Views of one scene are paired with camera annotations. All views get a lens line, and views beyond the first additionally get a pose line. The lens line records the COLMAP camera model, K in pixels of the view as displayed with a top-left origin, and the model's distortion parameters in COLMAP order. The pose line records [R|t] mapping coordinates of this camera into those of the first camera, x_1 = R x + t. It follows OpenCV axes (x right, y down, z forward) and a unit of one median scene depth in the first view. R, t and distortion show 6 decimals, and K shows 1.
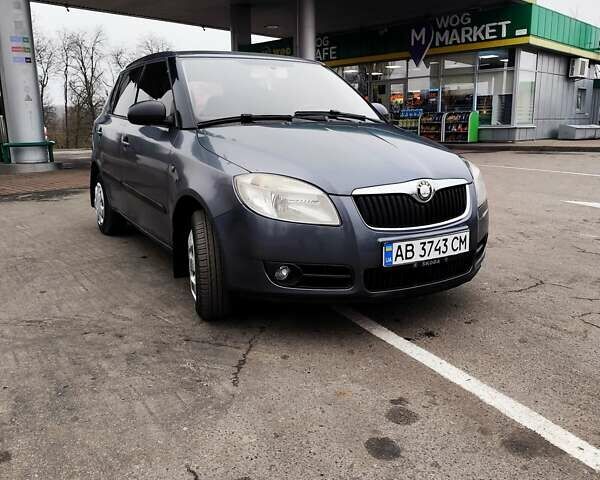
lens RADIAL K [[553.9, 0, 302.8], [0, 553.9, 239.4], [0, 0, 1]] dist [0.022563, 0.000000]
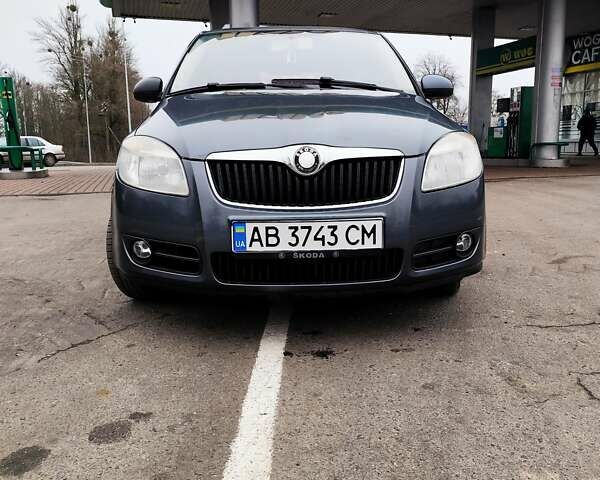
lens RADIAL K [[553.9, 0, 302.9], [0, 553.9, 237.8], [0, 0, 1]] dist [0.022563, 0.000000]
pose [[0.881428, 0.081337, -0.465262, 0.546503], [-0.097968, 0.995122, -0.011631, 0.026290], [0.462046, 0.055833, 0.885097, 0.318231]]
